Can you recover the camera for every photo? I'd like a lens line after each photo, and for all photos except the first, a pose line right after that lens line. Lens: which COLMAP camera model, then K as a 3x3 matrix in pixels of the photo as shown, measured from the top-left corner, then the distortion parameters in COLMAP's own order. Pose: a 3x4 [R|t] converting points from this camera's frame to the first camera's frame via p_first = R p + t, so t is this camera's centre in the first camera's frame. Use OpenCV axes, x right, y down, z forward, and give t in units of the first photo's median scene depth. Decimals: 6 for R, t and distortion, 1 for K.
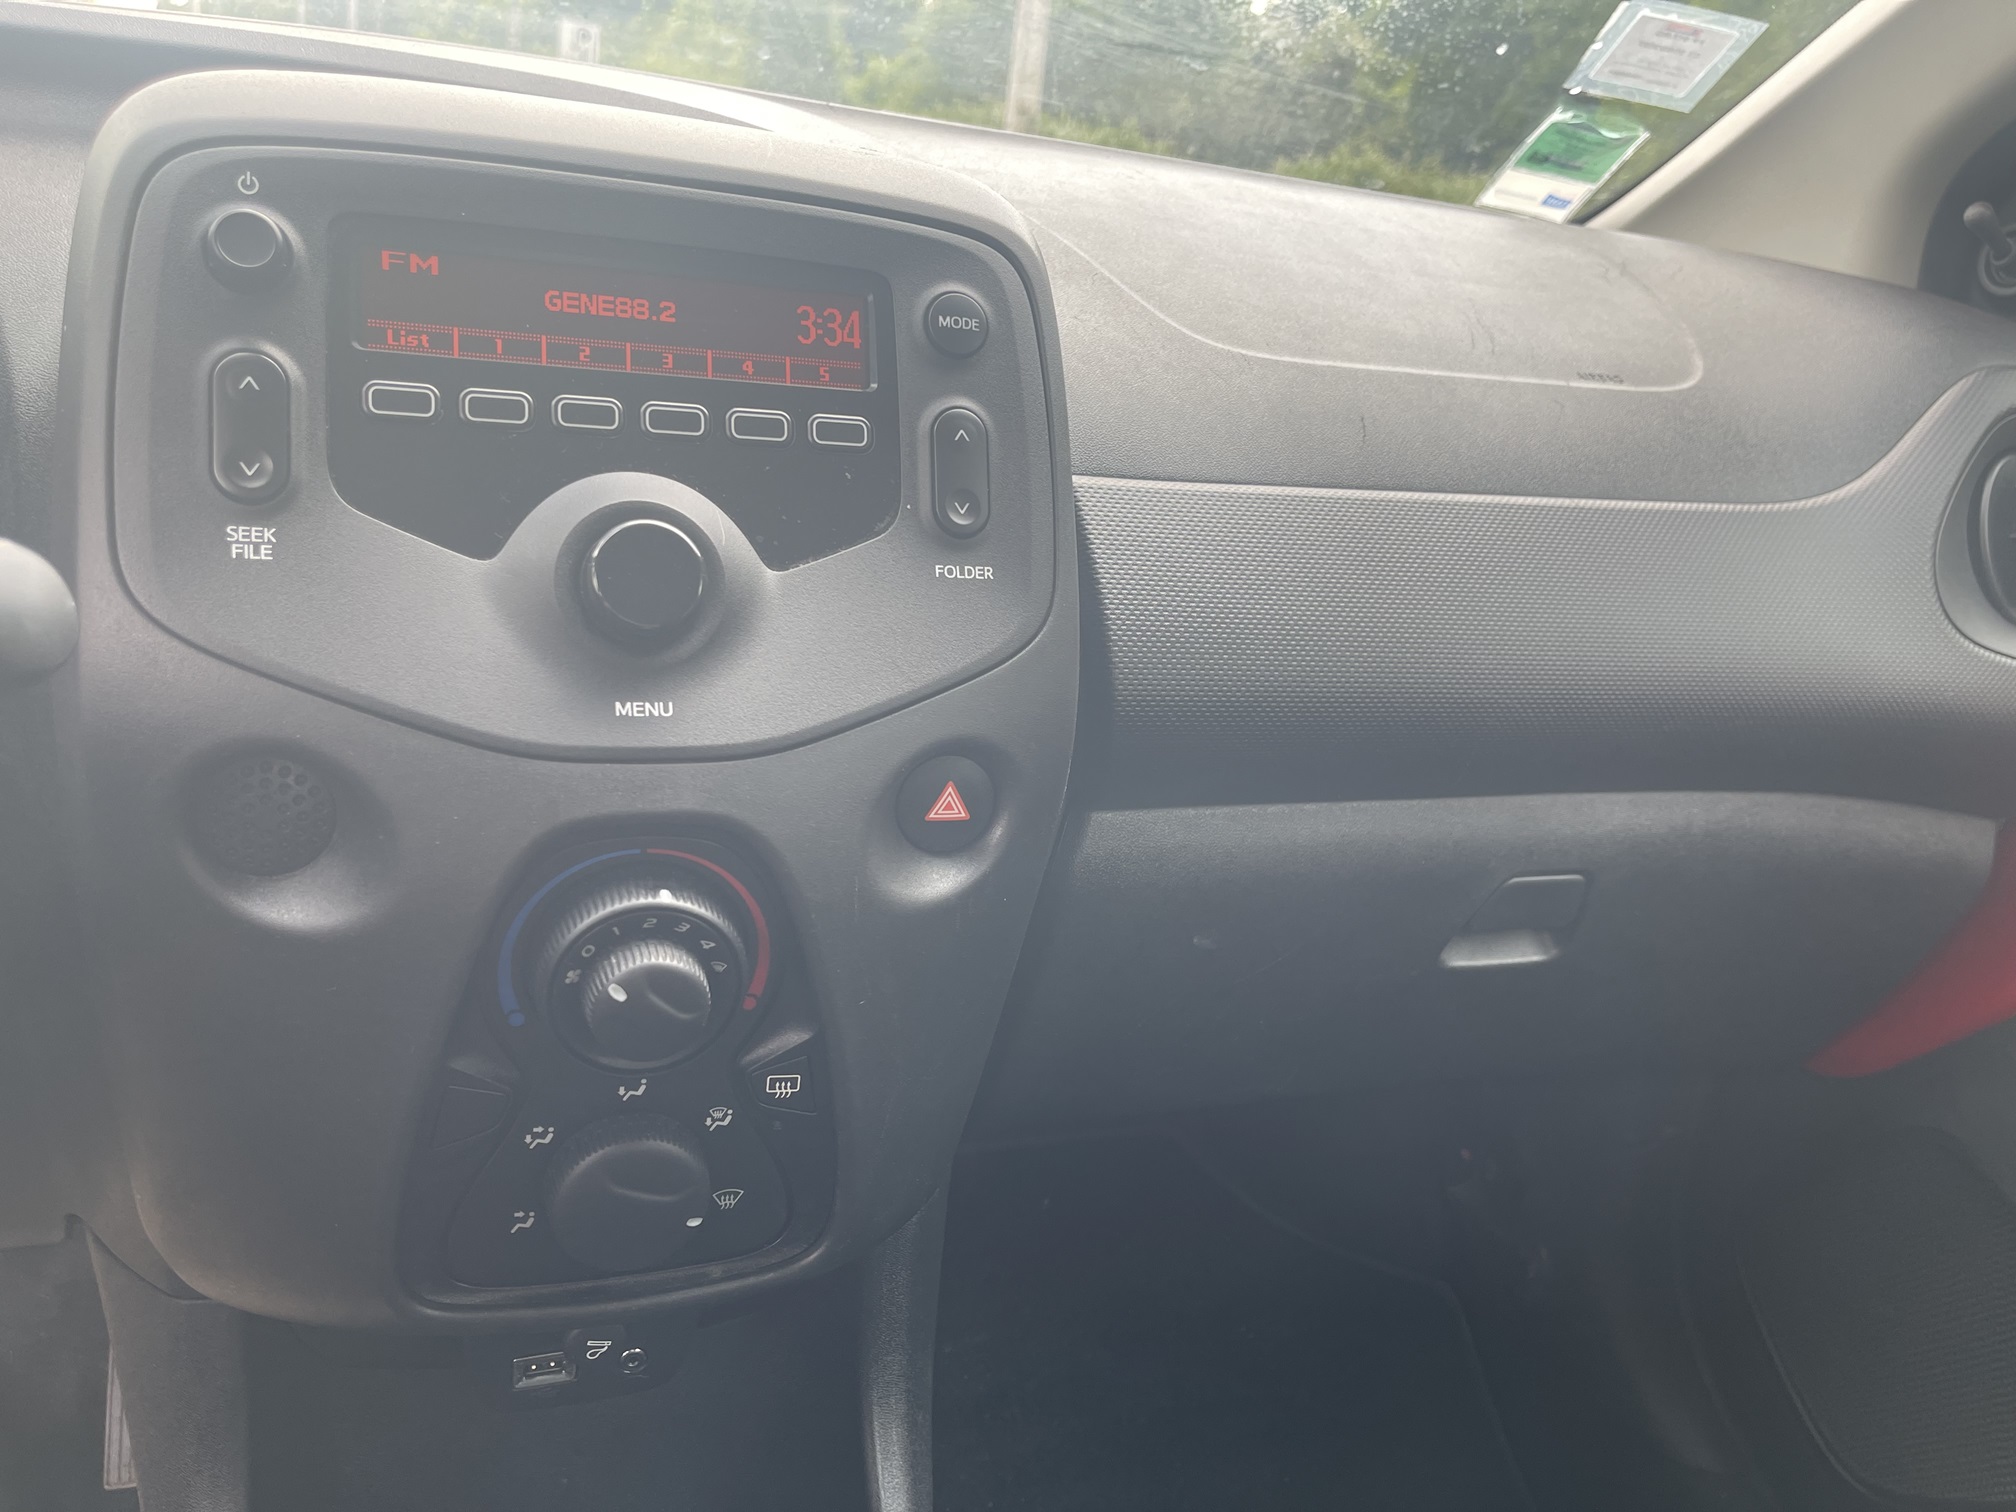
lens RADIAL K [[1510.4, 0, 997.7], [0, 1510.4, 764.1], [0, 0, 1]] dist [0.050790, -0.062099]
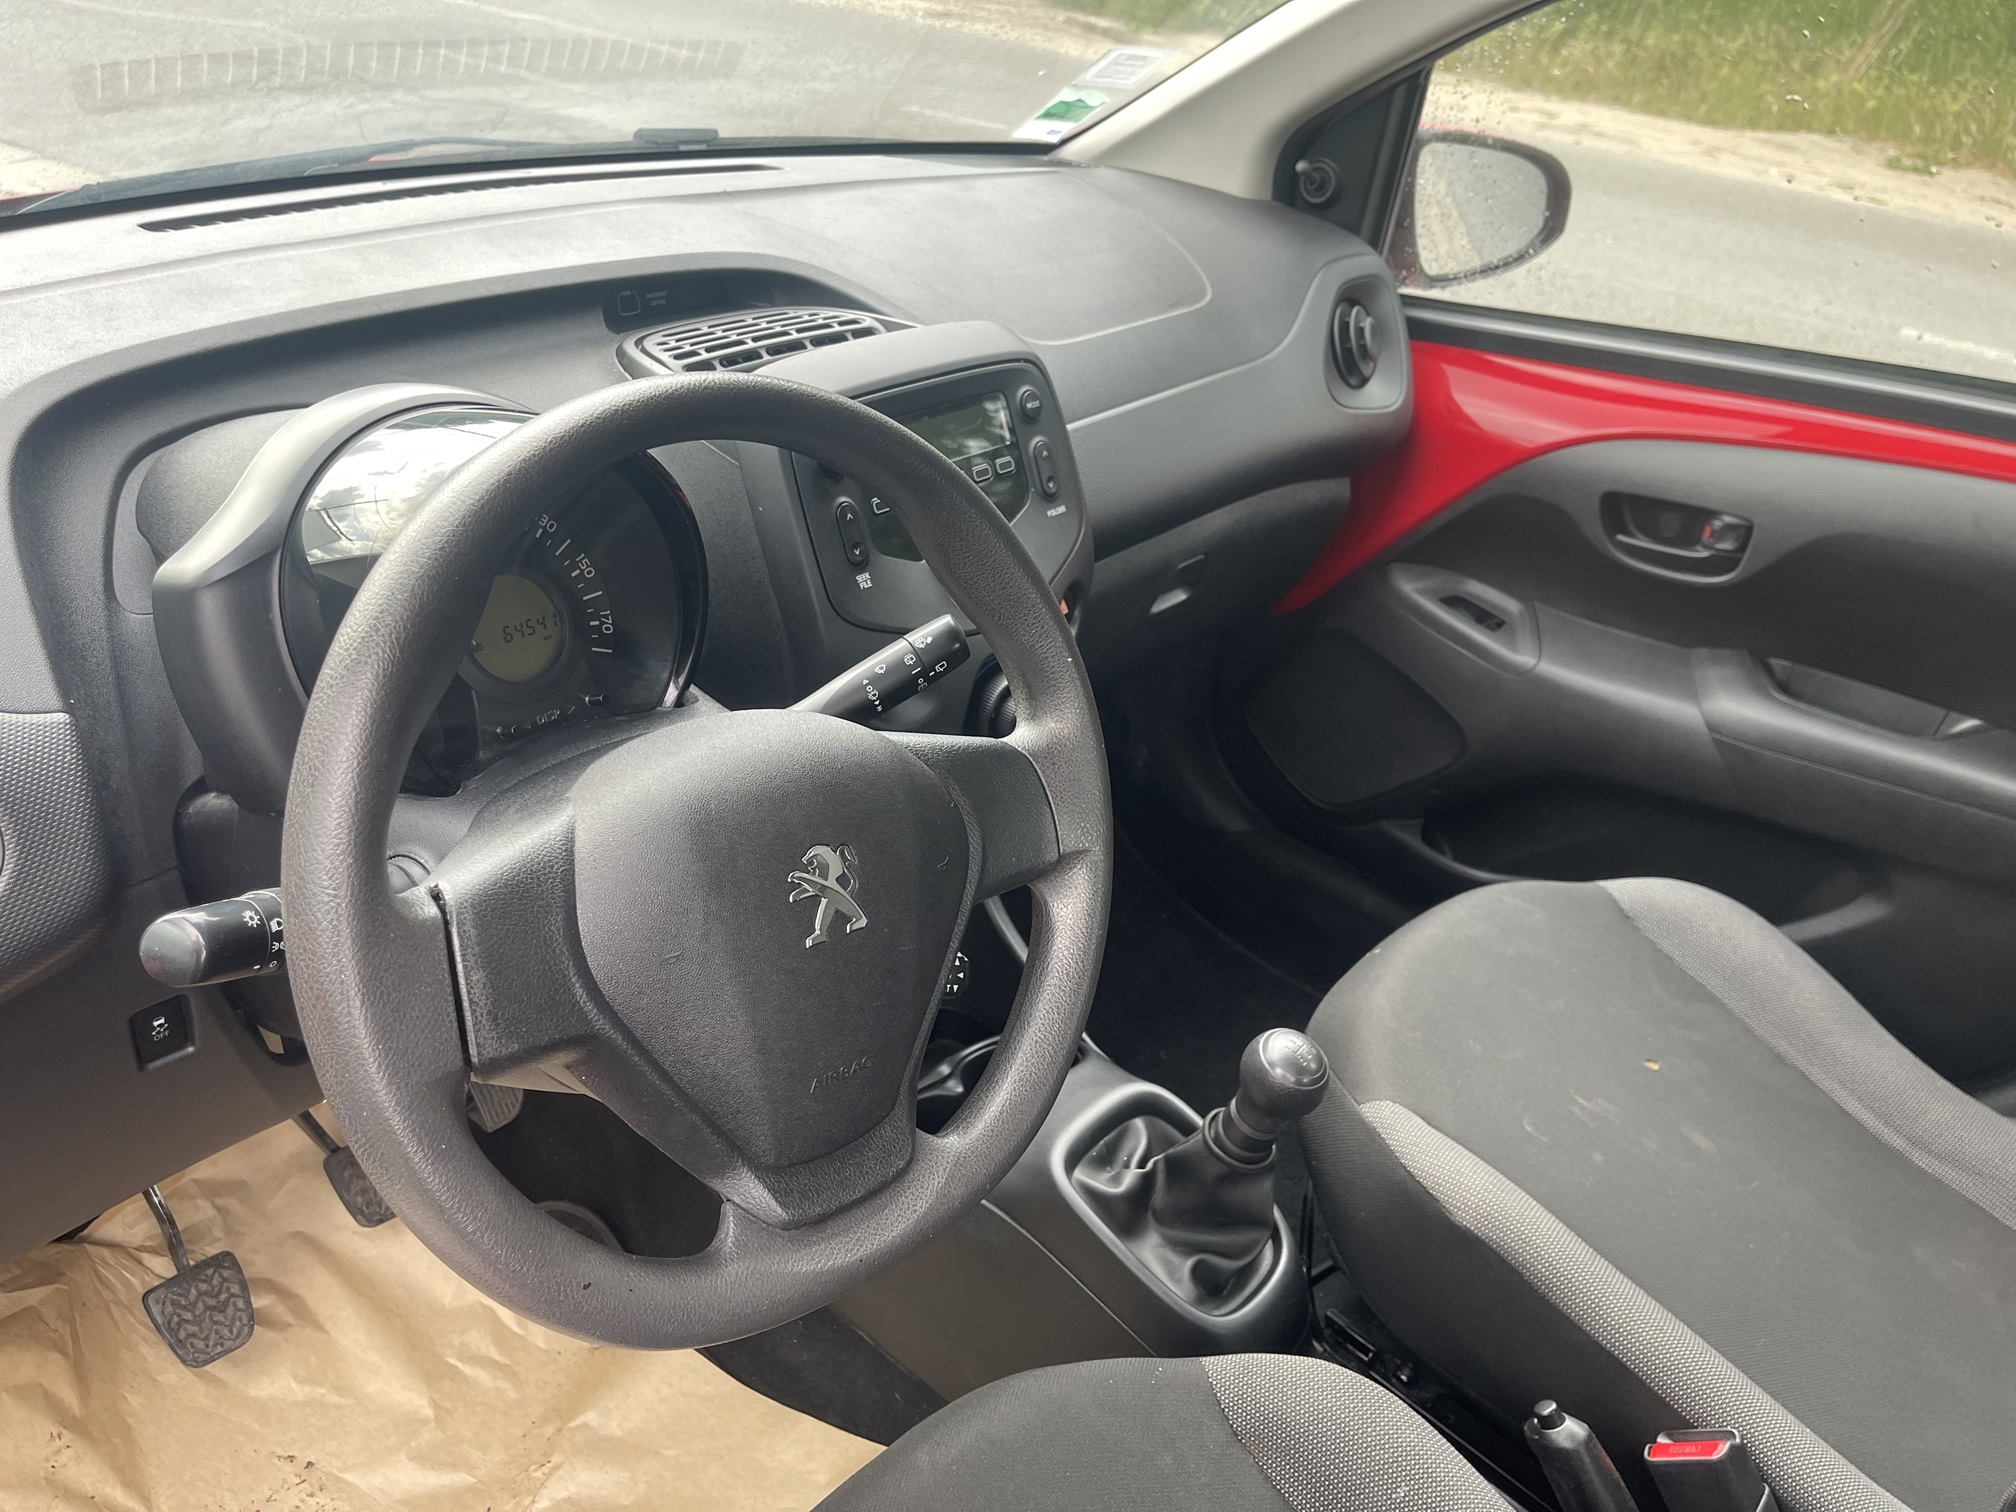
lens RADIAL K [[1516.5, 0, 978.3], [0, 1516.5, 748.5], [0, 0, 1]] dist [0.068977, -0.088906]
pose [[0.873778, -0.289513, 0.390761, -1.162908], [0.197060, 0.945352, 0.259763, -0.416616], [-0.444611, -0.149972, 0.883079, -1.093254]]
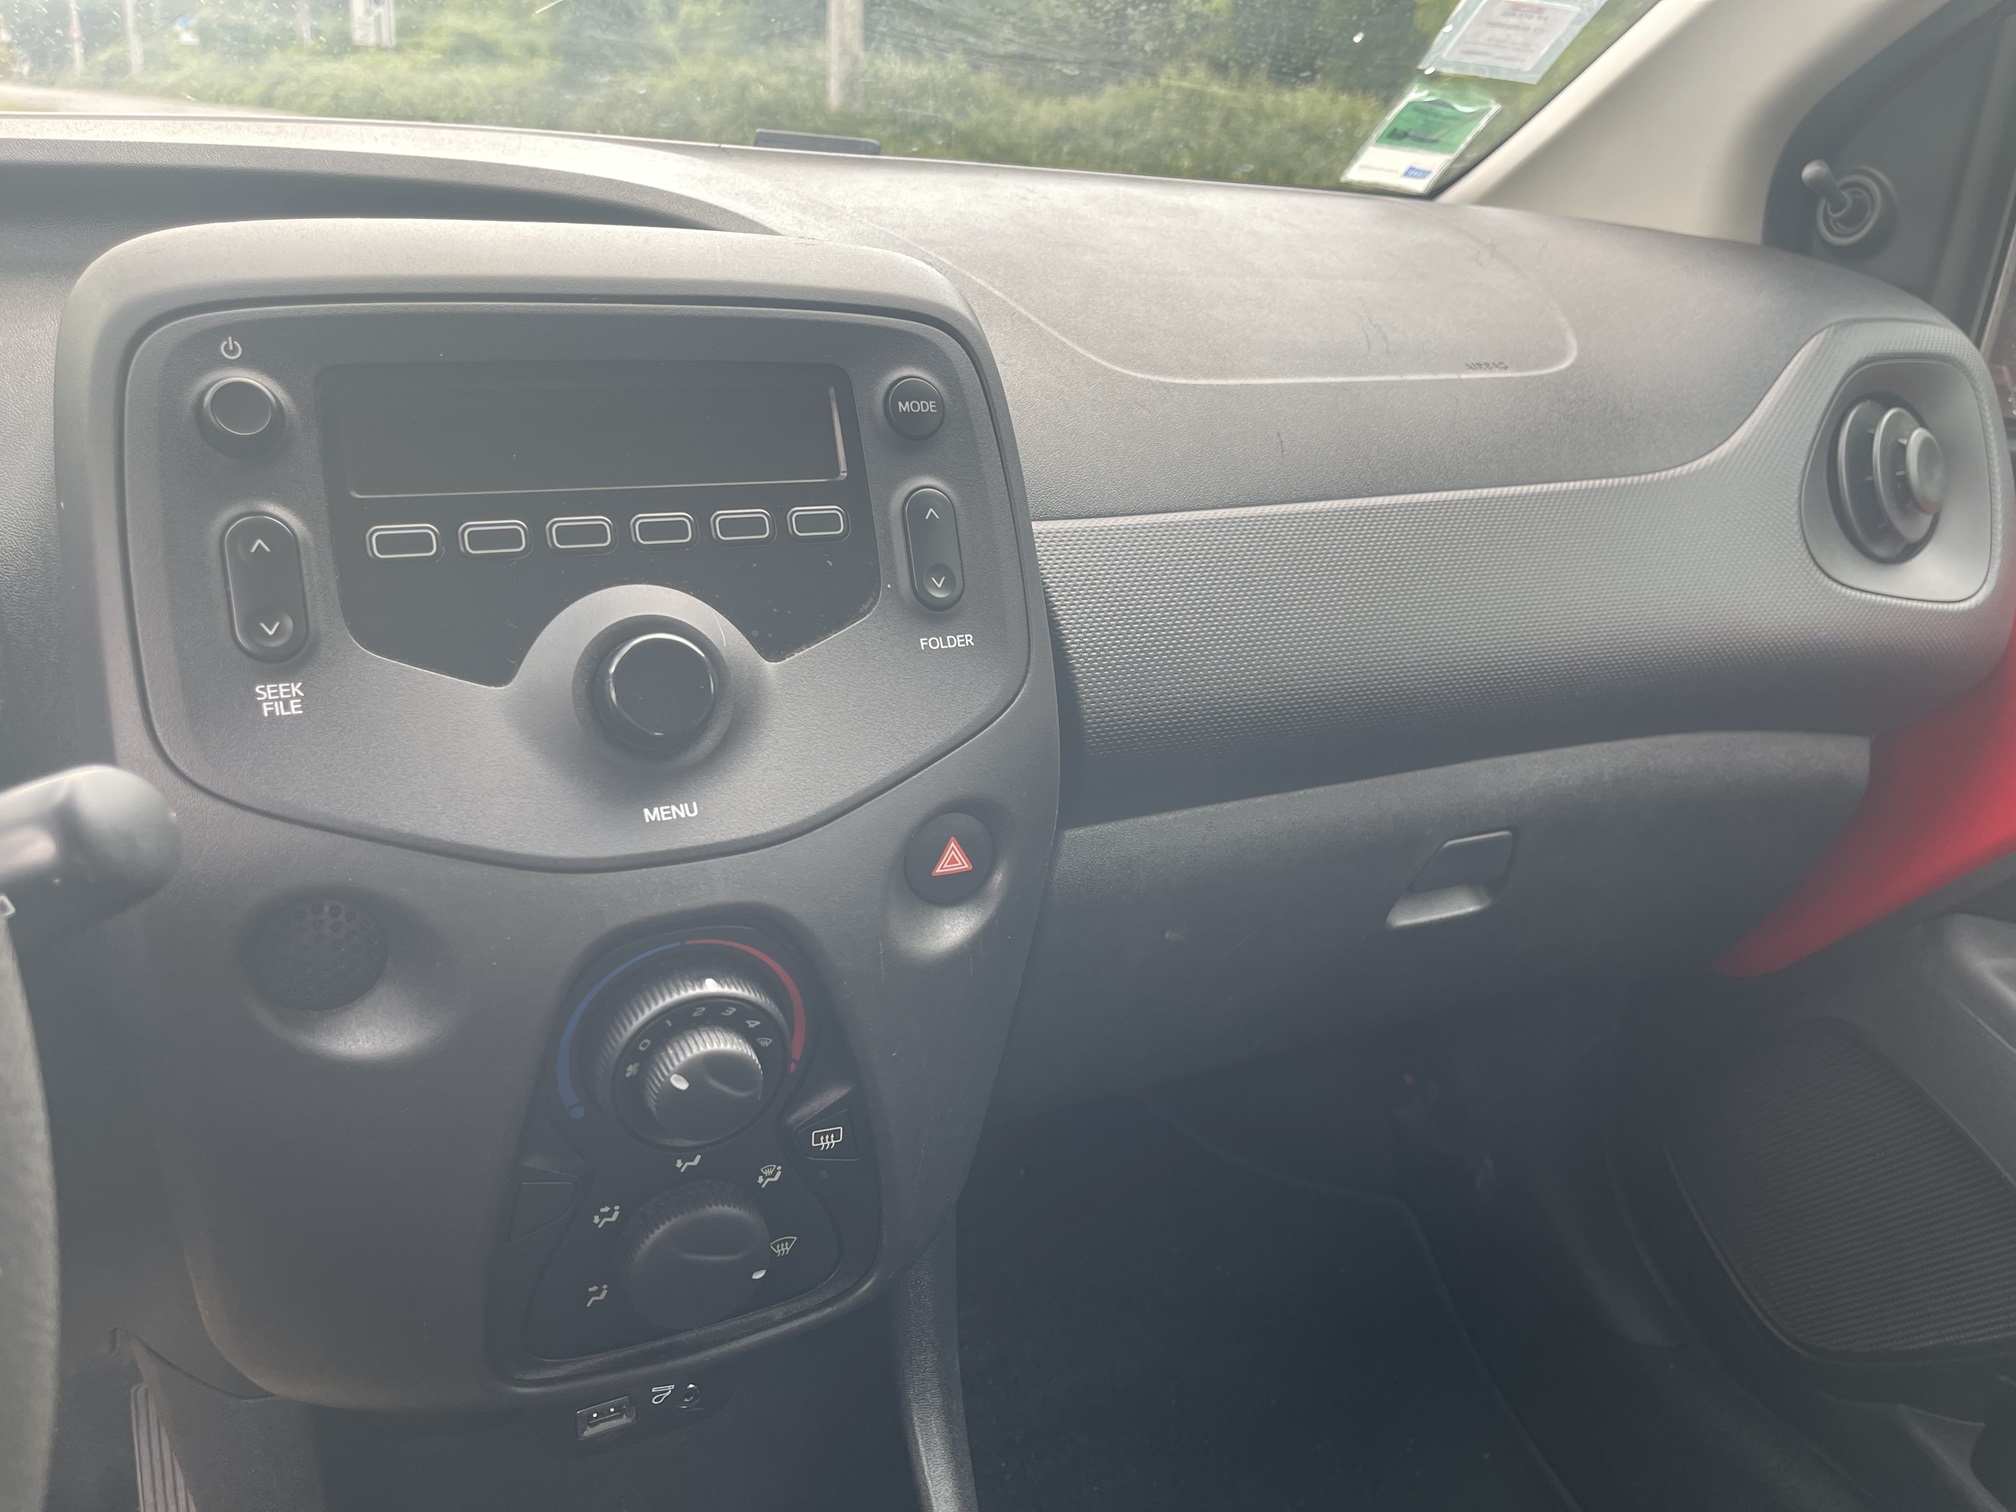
lens RADIAL K [[1509.8, 0, 1009.1], [0, 1509.8, 775.8], [0, 0, 1]] dist [0.047400, -0.057385]
pose [[0.991842, -0.102631, 0.075611, -0.068693], [0.099311, 0.993972, 0.046450, -0.078607], [-0.079923, -0.038562, 0.996055, -0.064605]]
